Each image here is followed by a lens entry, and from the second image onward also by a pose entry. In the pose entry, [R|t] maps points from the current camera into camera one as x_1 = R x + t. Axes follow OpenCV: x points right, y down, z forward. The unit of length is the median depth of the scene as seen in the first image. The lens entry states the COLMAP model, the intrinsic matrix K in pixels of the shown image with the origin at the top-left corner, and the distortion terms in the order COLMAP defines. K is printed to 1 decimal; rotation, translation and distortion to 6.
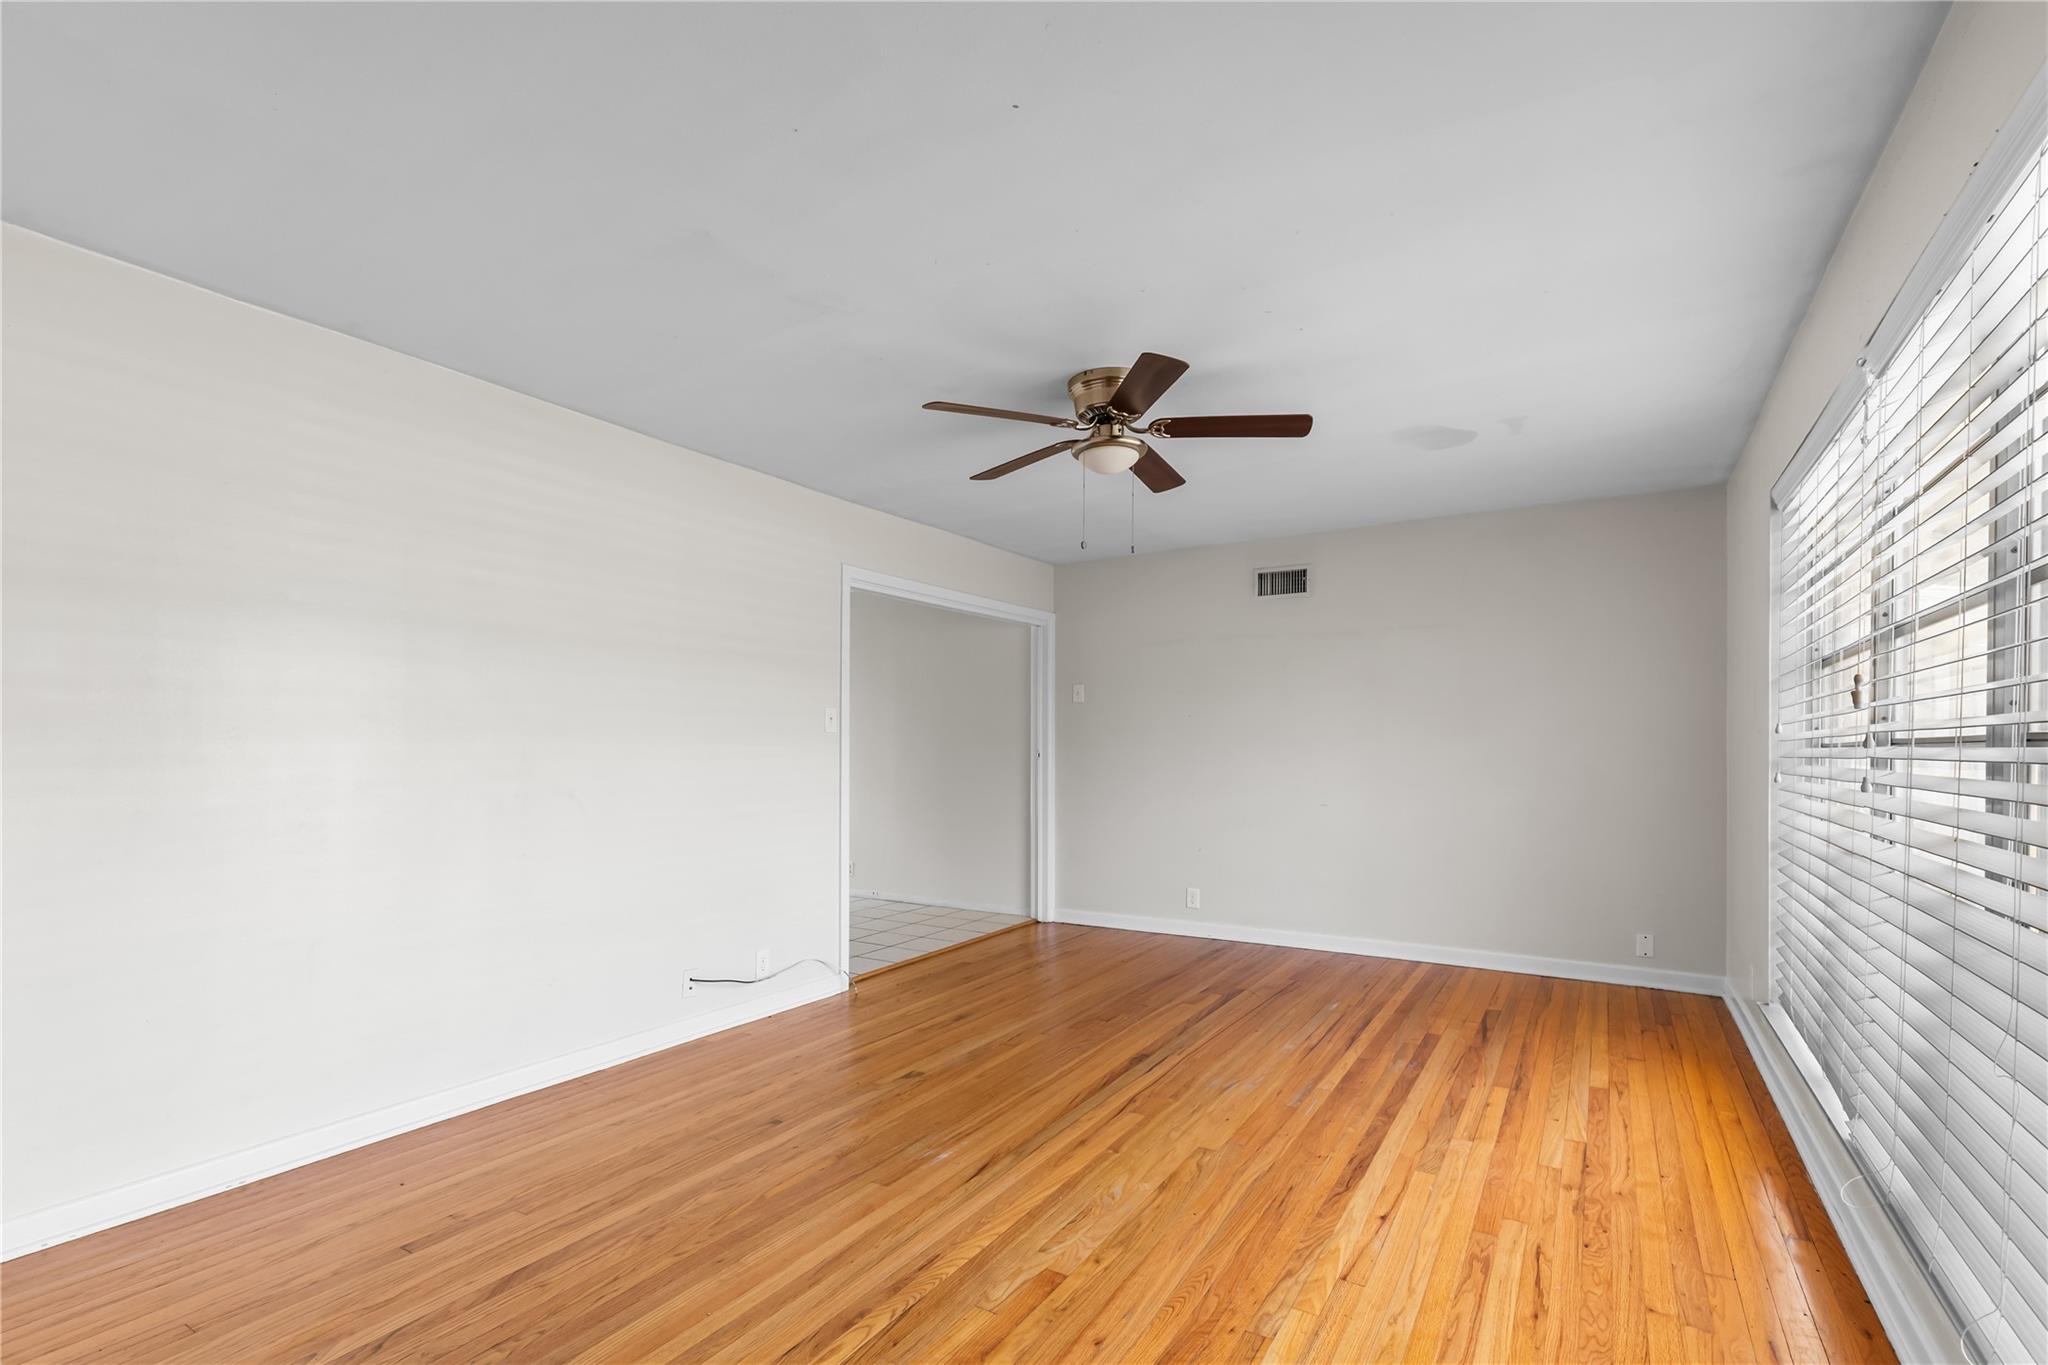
lens RADIAL K [[939.8, 0, 1019.1], [0, 939.8, 760.2], [0, 0, 1]] dist [0.001315, -0.000977]
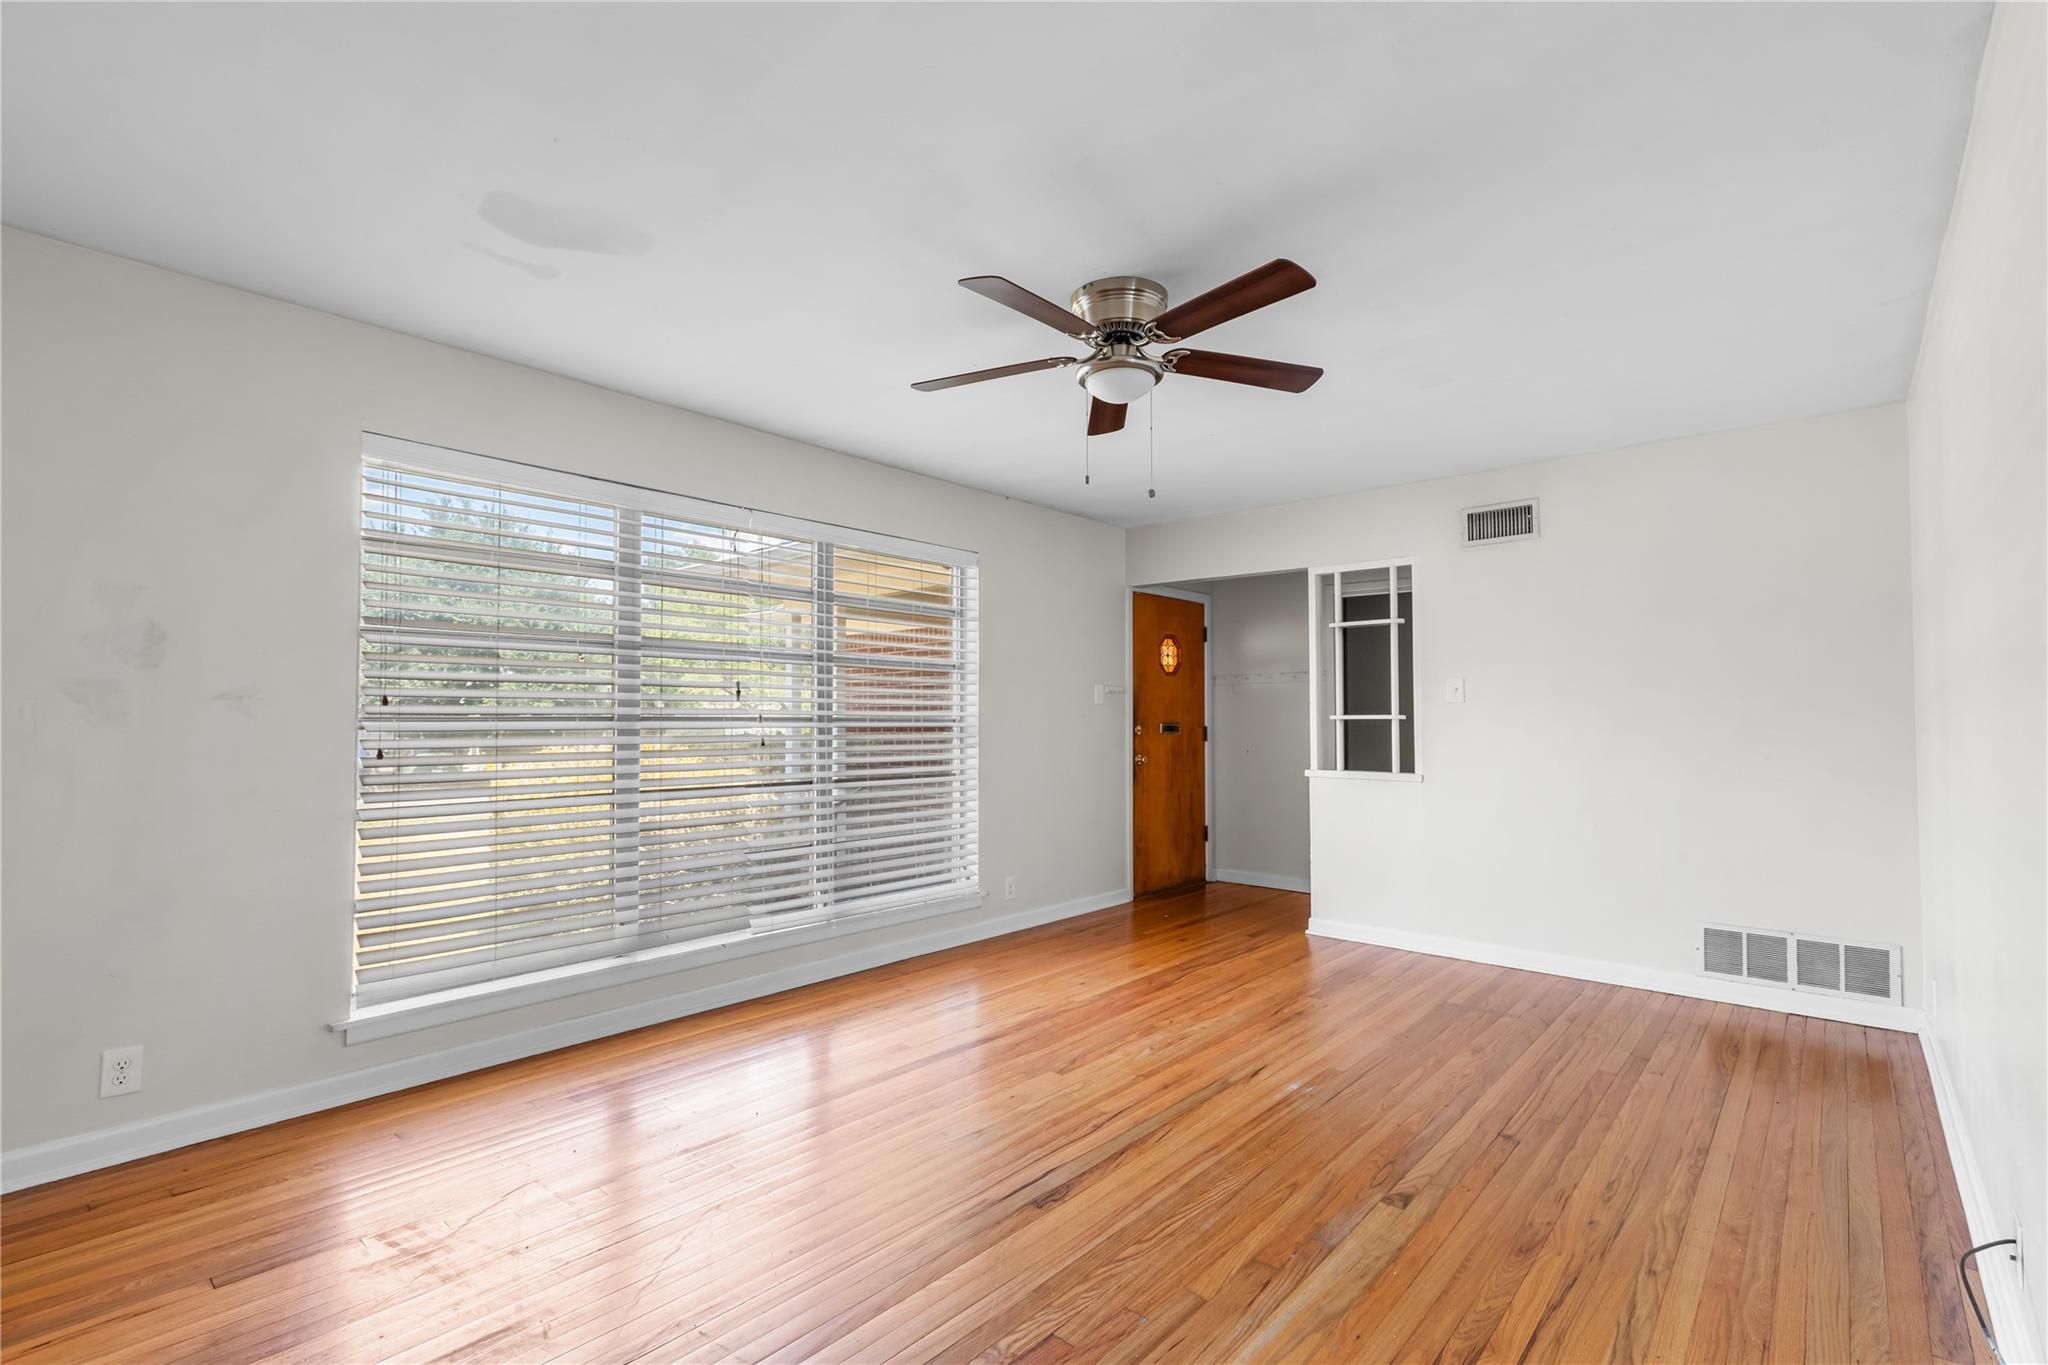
lens RADIAL K [[915.0, 0, 1024.0], [0, 915.0, 682.5], [0, 0, 1]] dist [0.001999, 0.000129]
pose [[-0.985154, 0.008480, 0.171464, 0.032922], [0.002925, 0.999464, -0.032620, -0.017474], [-0.171648, -0.031634, -0.984650, 1.570530]]
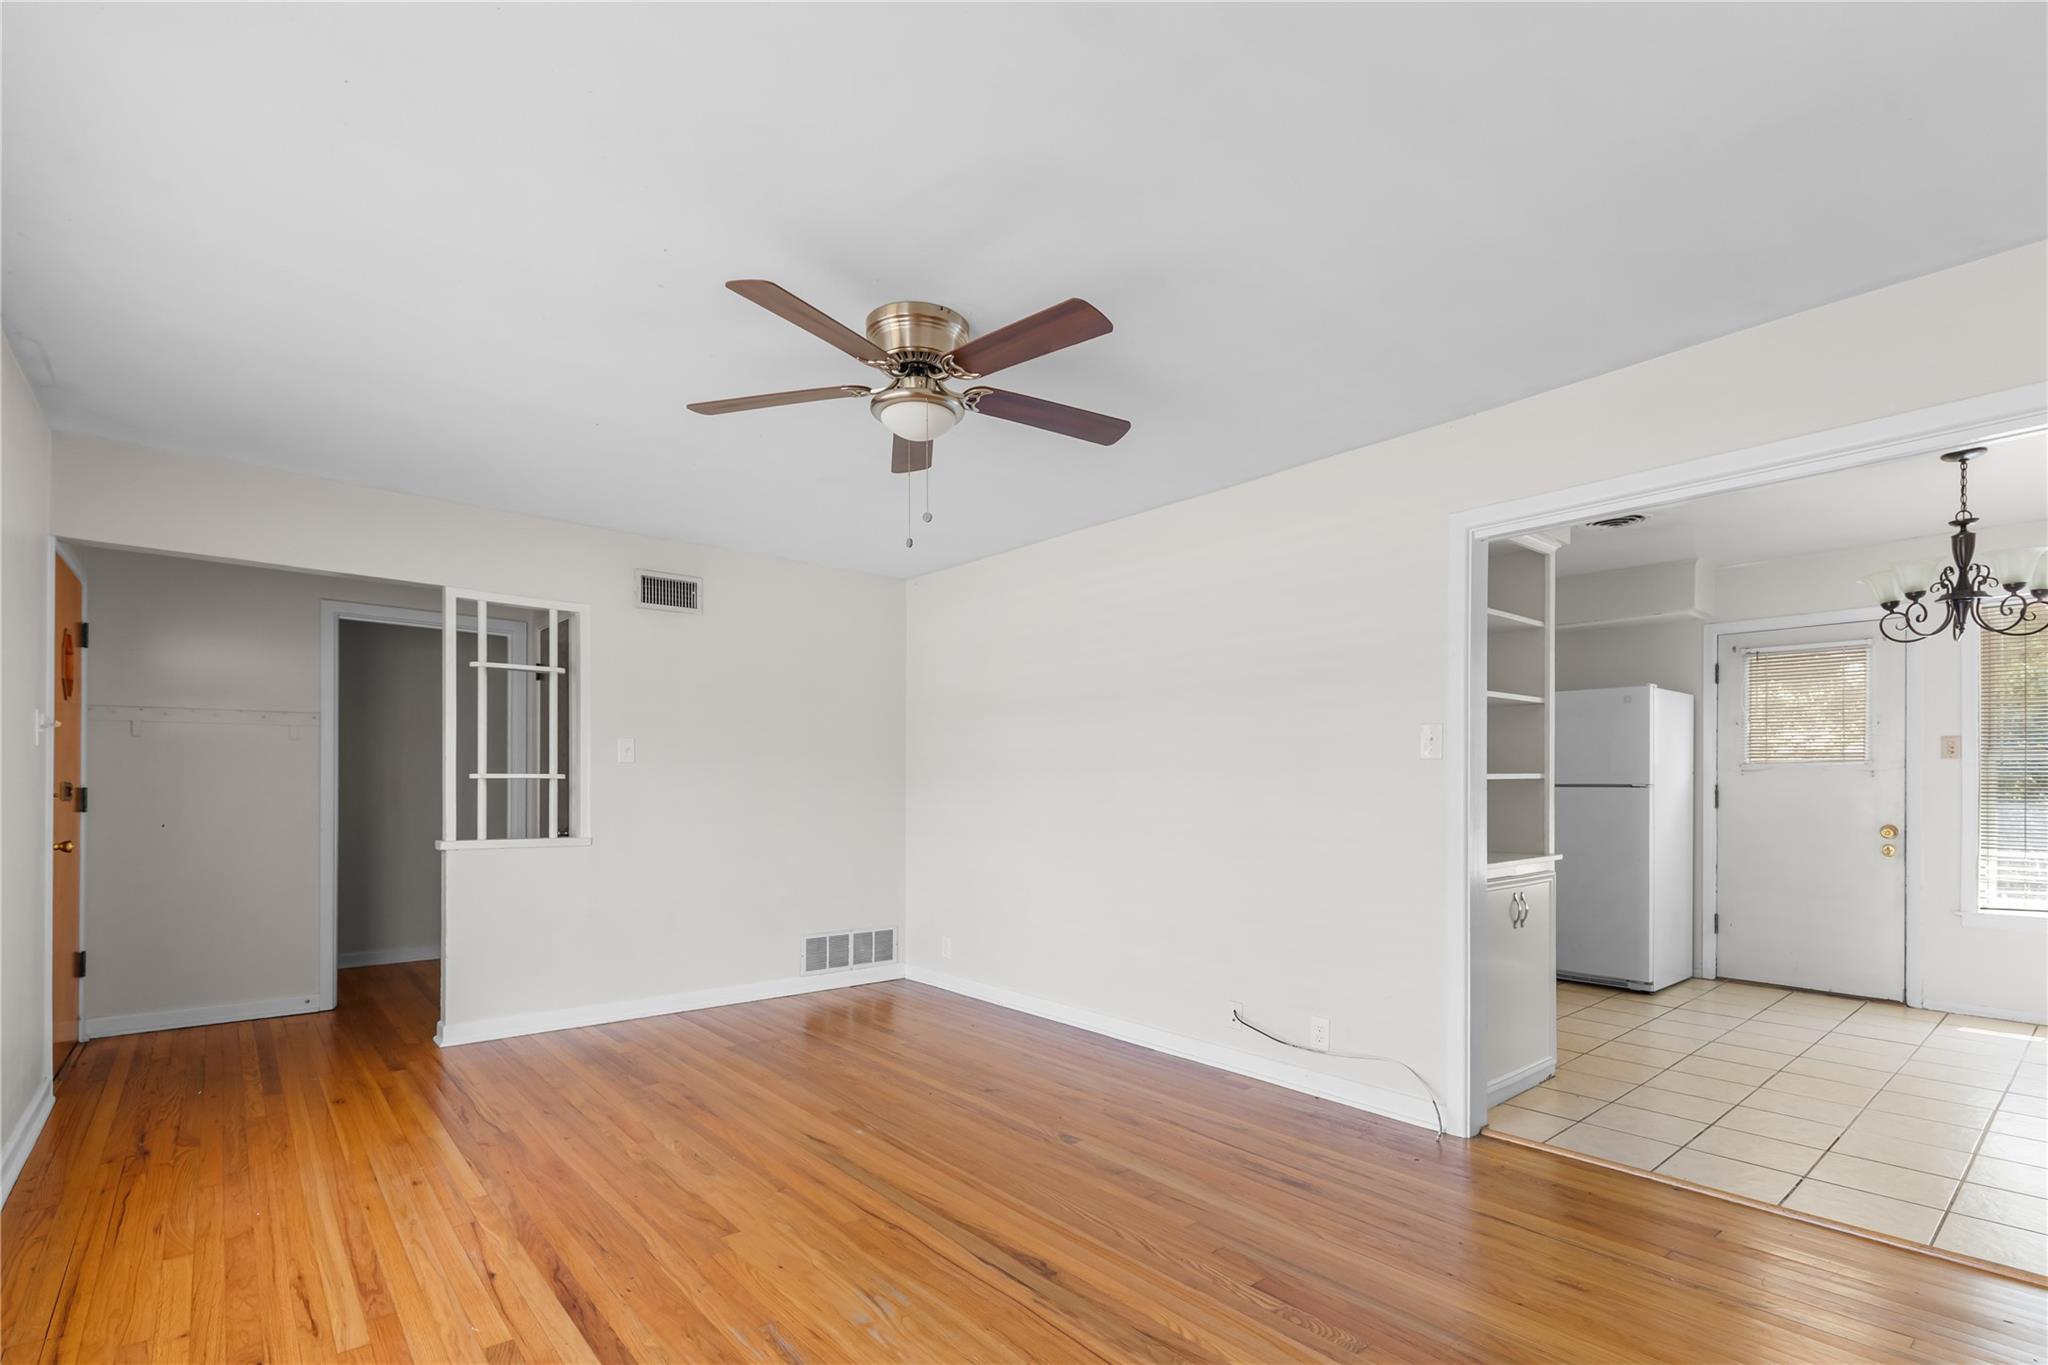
lens RADIAL K [[954.8, 0, 1006.9], [0, 954.8, 770.5], [0, 0, 1]] dist [-0.001003, -0.000426]
pose [[-0.320140, -0.013443, -0.947275, 0.717550], [-0.010086, 0.999891, -0.010781, -0.009239], [0.947316, 0.006103, -0.320241, 1.133575]]
